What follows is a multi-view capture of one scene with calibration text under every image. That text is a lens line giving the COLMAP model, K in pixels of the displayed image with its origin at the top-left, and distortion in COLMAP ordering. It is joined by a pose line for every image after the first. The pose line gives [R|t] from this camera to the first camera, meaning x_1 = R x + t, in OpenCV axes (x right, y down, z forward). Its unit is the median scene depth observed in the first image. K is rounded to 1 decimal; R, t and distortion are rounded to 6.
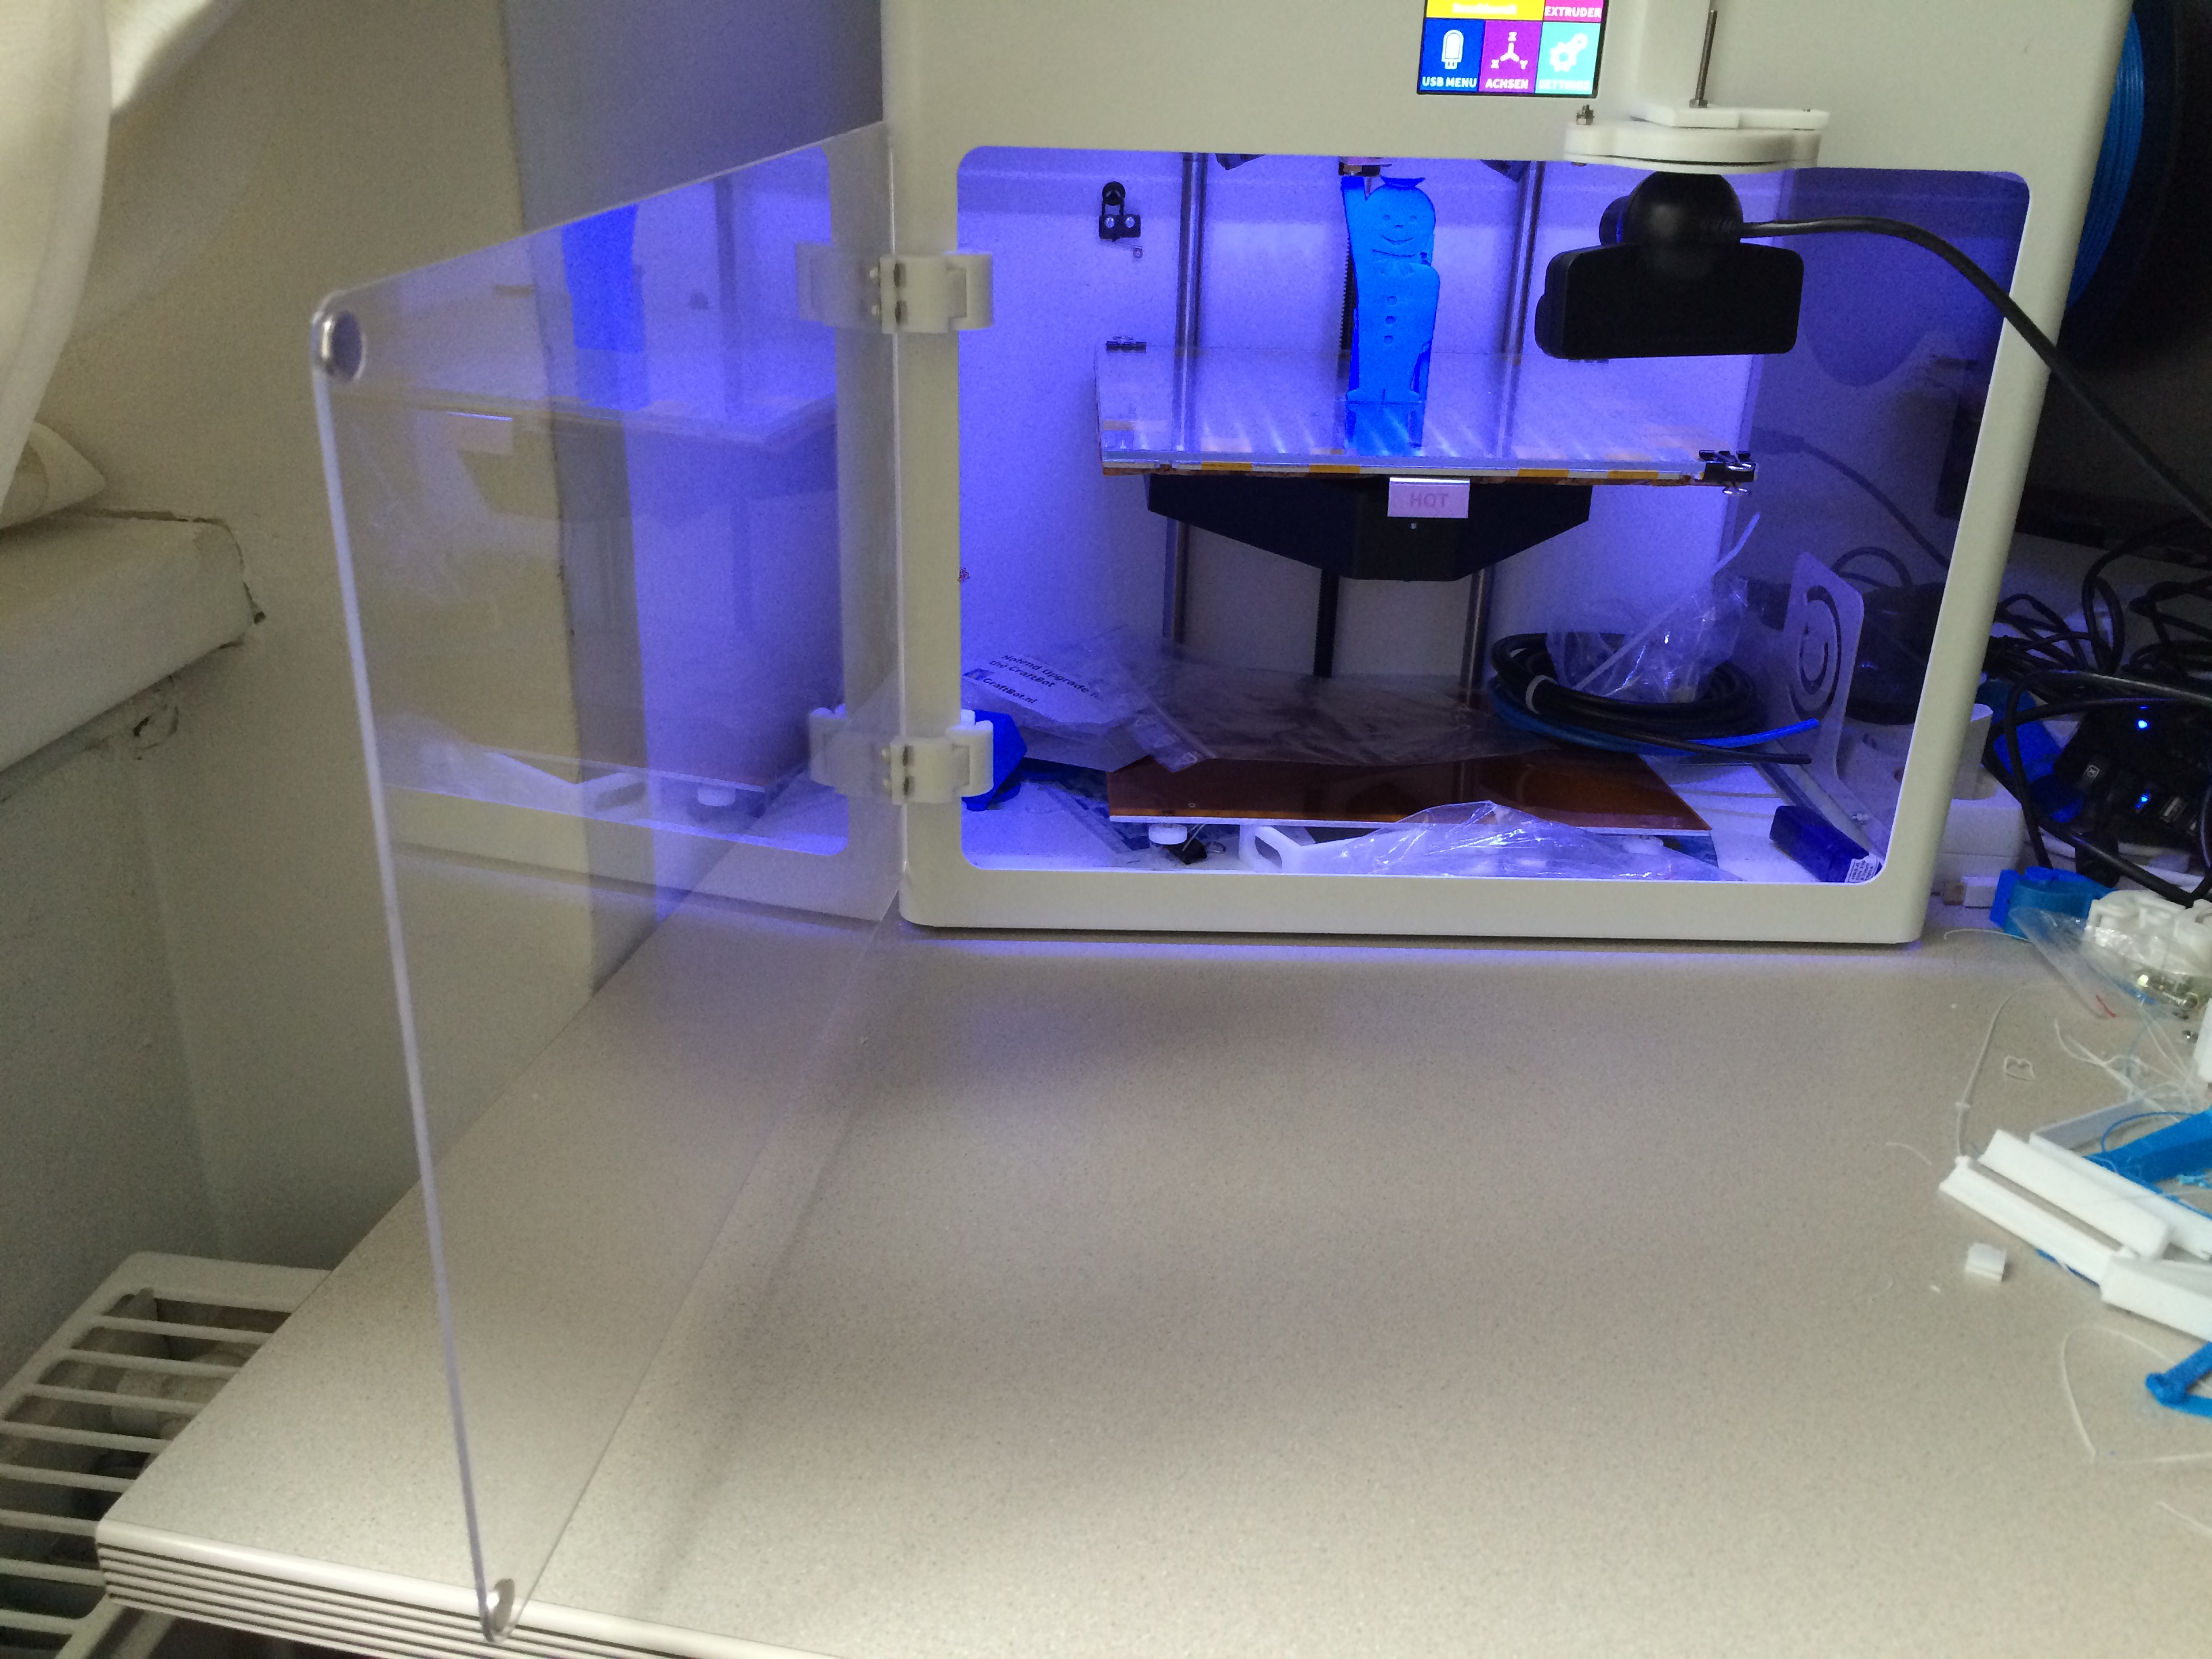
lens RADIAL K [[1860.7, 0, 1101.1], [0, 1860.7, 758.1], [0, 0, 1]] dist [-0.184282, 0.300824]
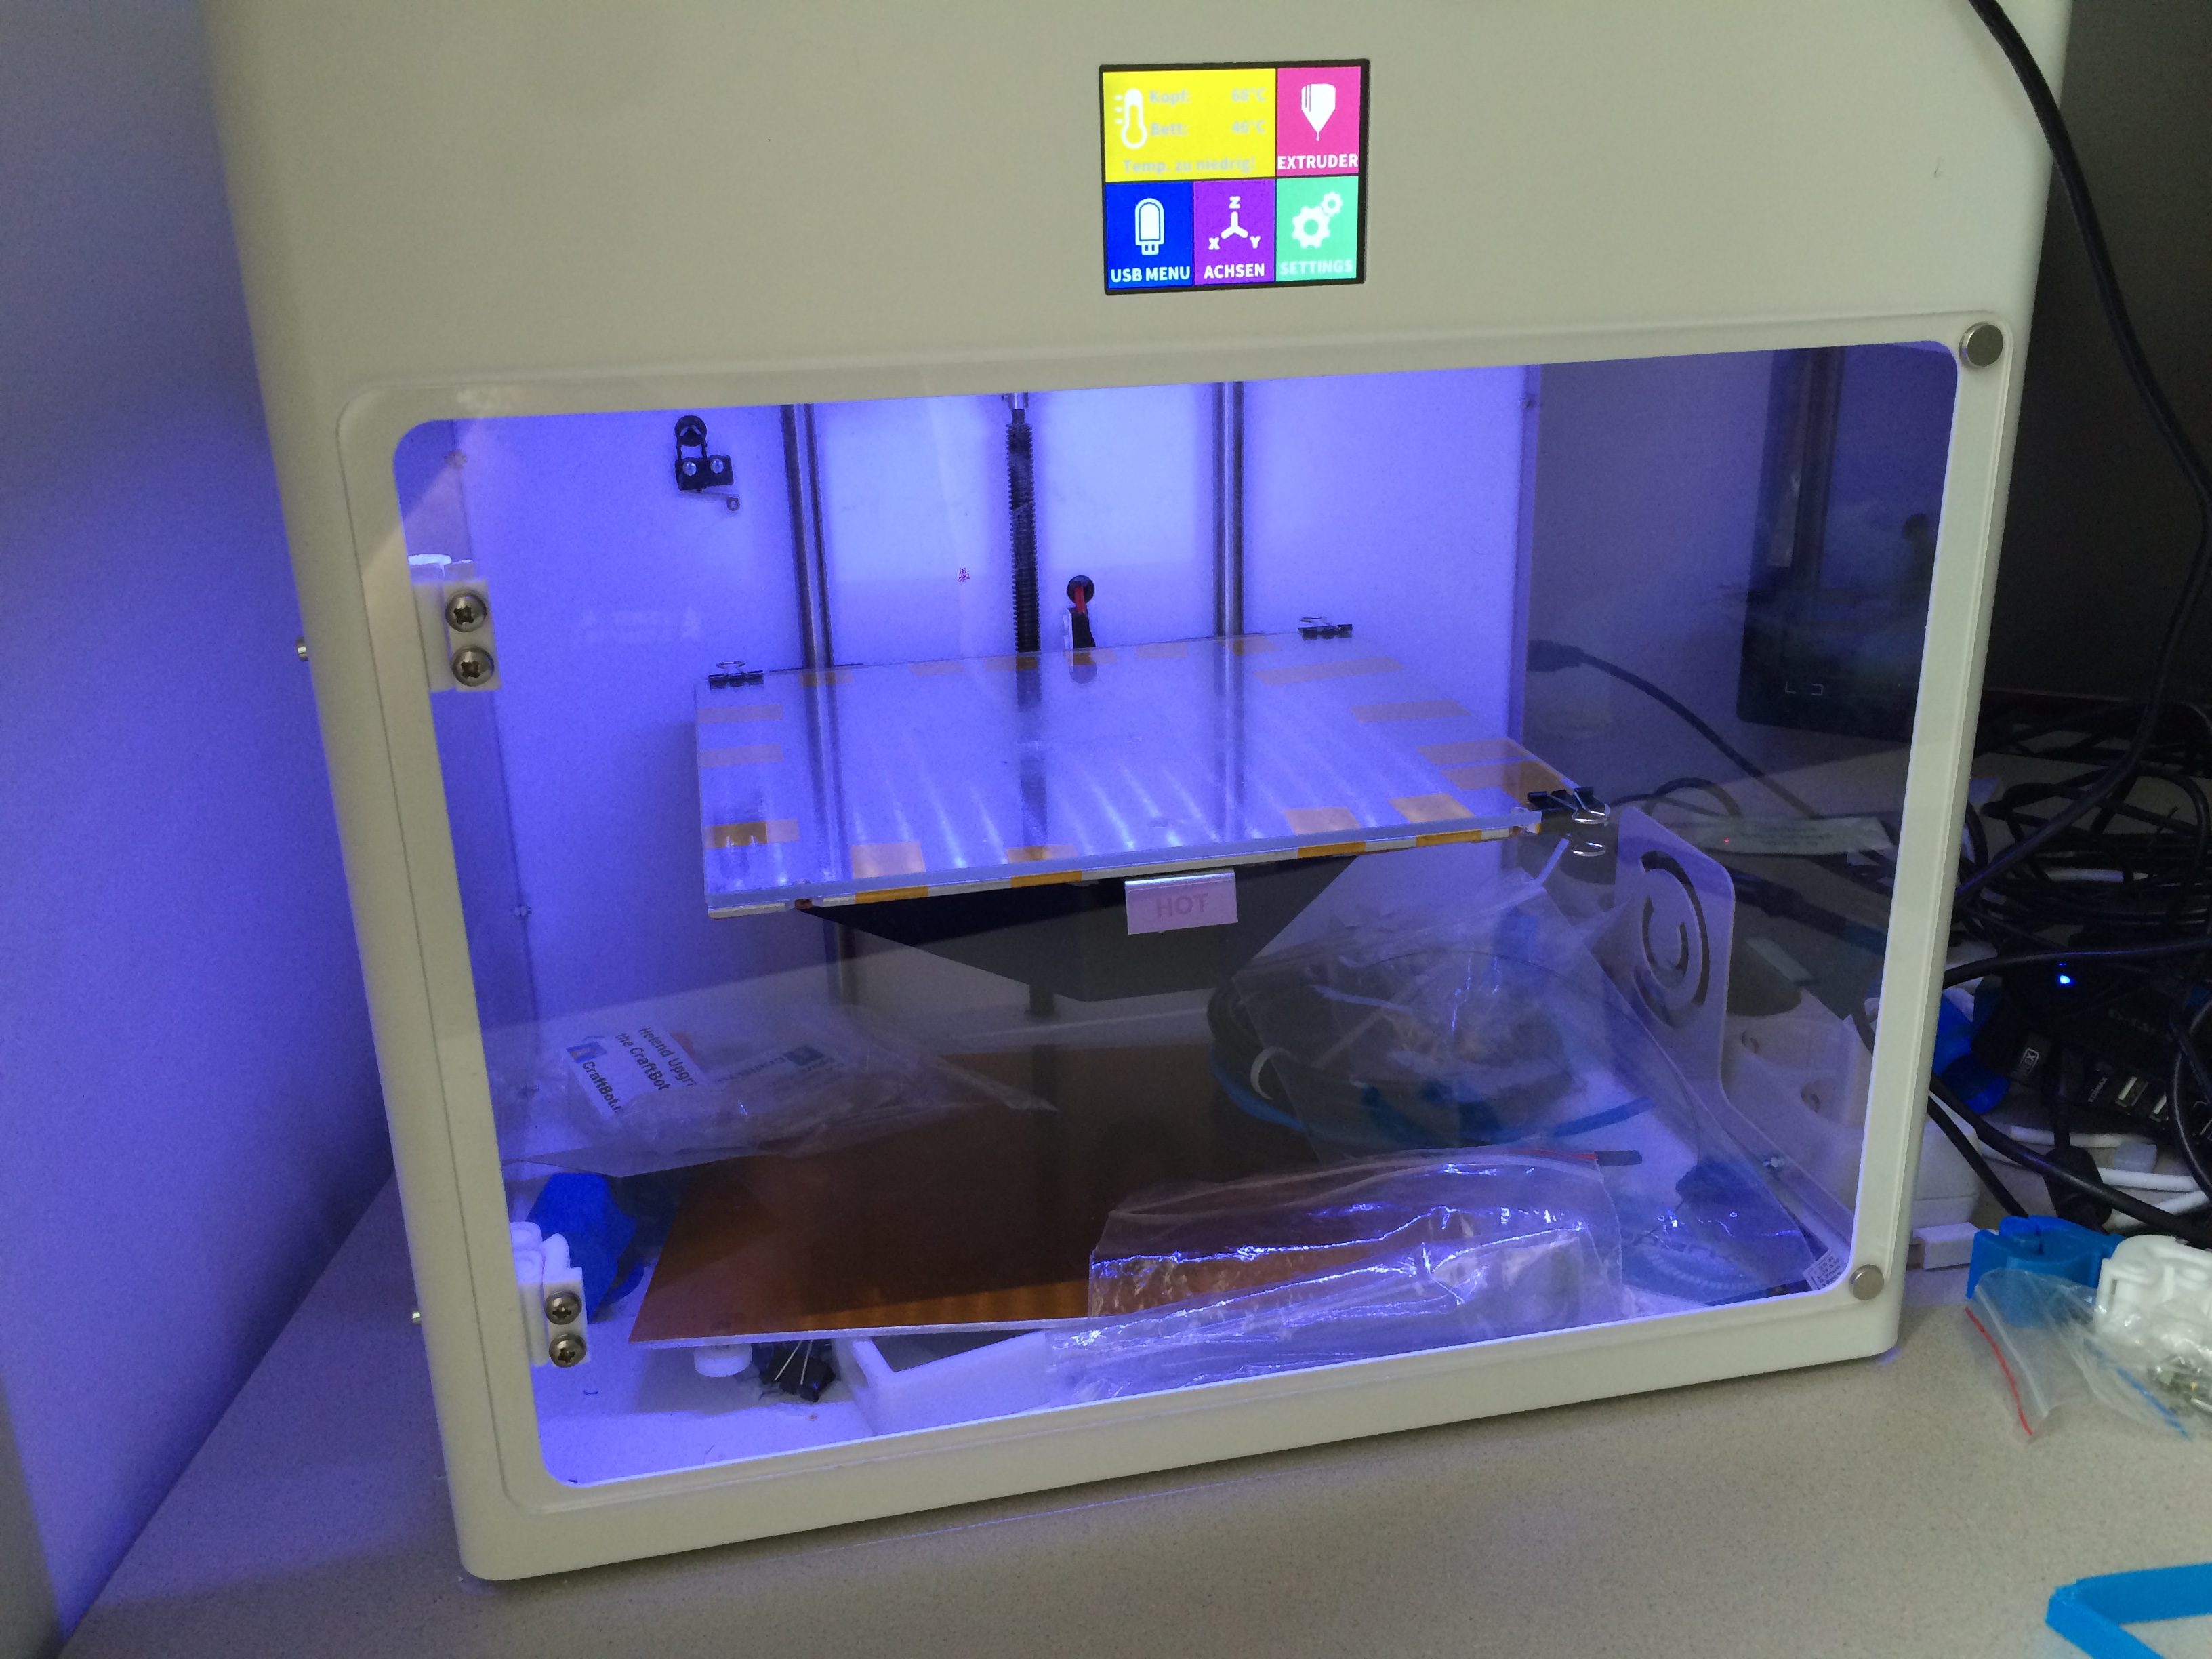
lens RADIAL K [[1942.2, 0, 1106.0], [0, 1942.2, 829.5], [0, 0, 1]] dist [0.056515, -0.140675]
pose [[0.976716, -0.117056, 0.179786, 0.016289], [0.127558, 0.990670, -0.047969, -0.128360], [-0.172494, 0.069785, 0.982535, 0.286573]]
